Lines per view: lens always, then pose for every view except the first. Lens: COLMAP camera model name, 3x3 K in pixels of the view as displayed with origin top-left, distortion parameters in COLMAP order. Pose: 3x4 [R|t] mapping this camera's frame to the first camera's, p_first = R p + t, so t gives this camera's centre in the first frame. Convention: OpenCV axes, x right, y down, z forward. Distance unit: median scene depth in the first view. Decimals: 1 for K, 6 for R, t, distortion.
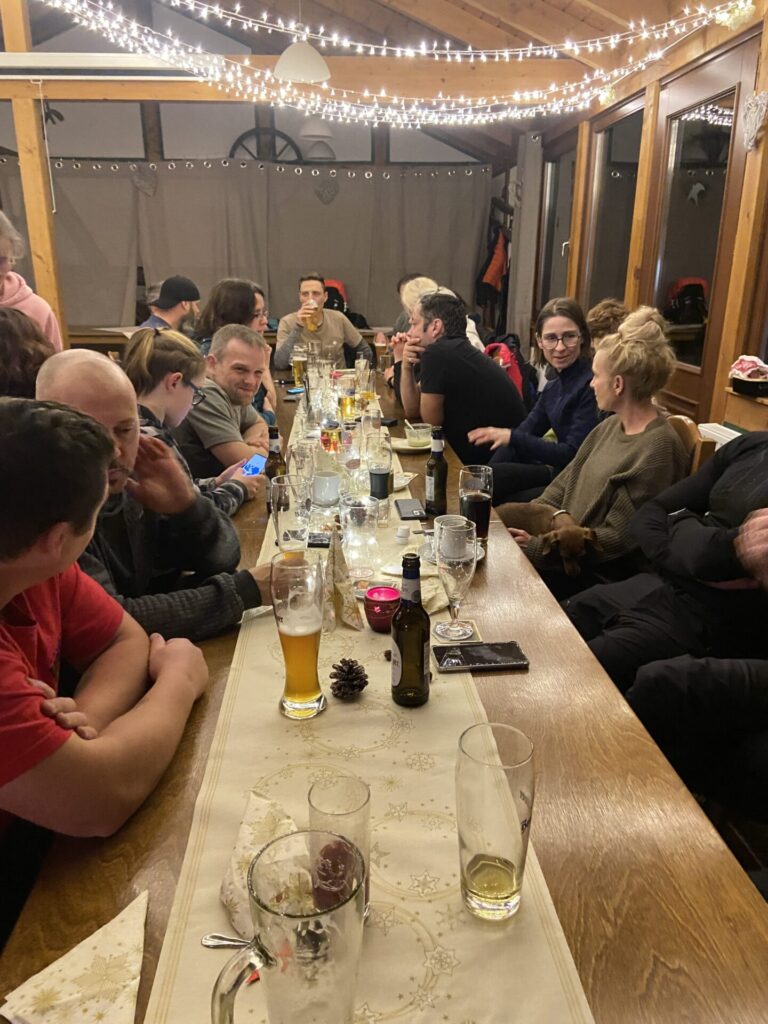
lens RADIAL K [[785.4, 0, 382.6], [0, 785.4, 517.8], [0, 0, 1]] dist [0.087452, -0.101771]
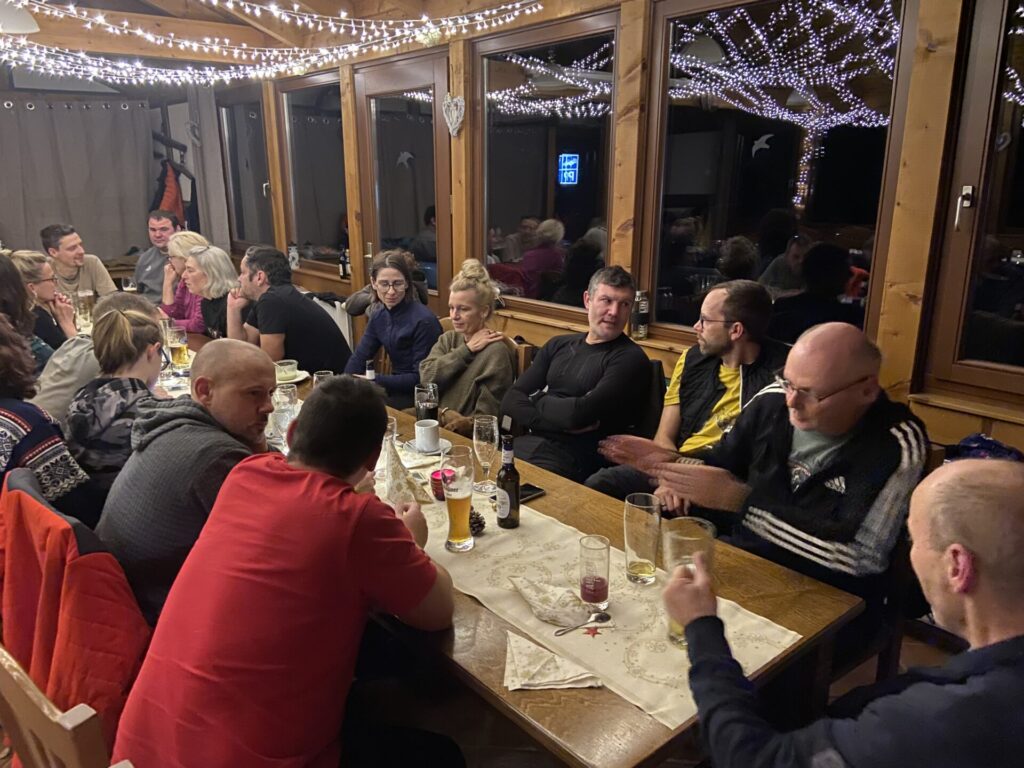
lens RADIAL K [[785.4, 0, 514.0], [0, 785.4, 387.3], [0, 0, 1]] dist [0.087452, -0.101771]
pose [[0.802482, -0.153541, 0.576583, -0.183646], [0.181696, 0.983314, 0.008968, -0.013954], [-0.568340, 0.097566, 0.816989, -0.080885]]
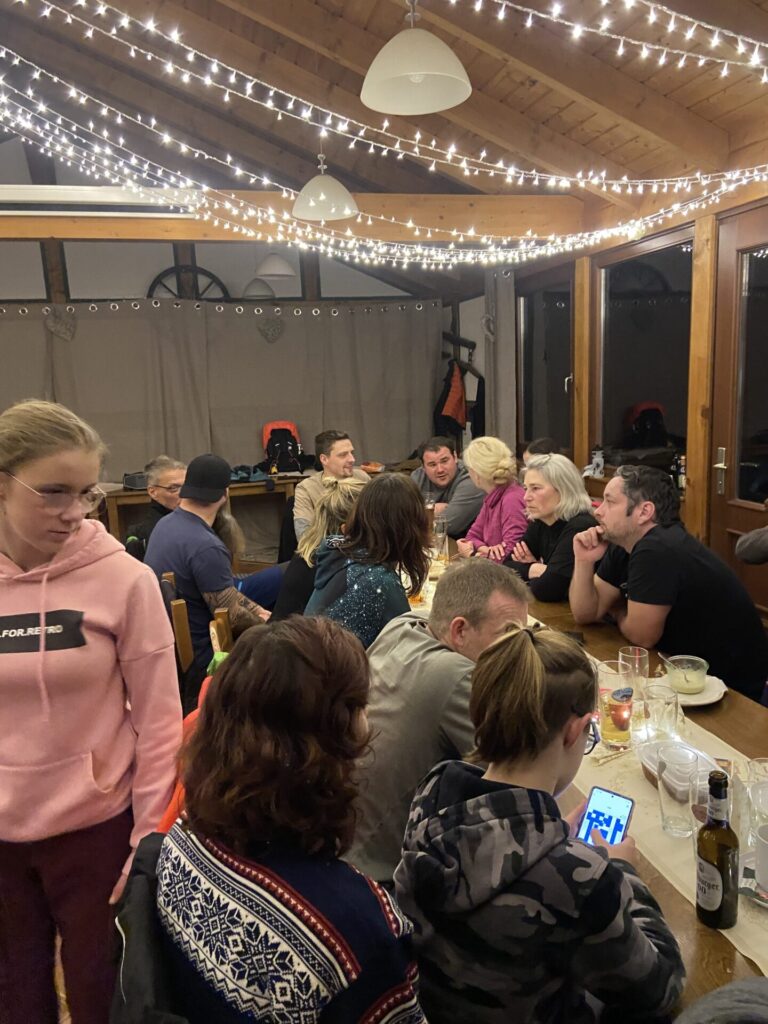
lens RADIAL K [[785.4, 0, 391.2], [0, 785.4, 508.9], [0, 0, 1]] dist [0.087452, -0.101771]
pose [[0.979707, -0.072987, 0.186676, -0.168175], [0.100160, 0.984995, -0.140543, -0.088475], [-0.173617, 0.156389, 0.972317, 0.163741]]
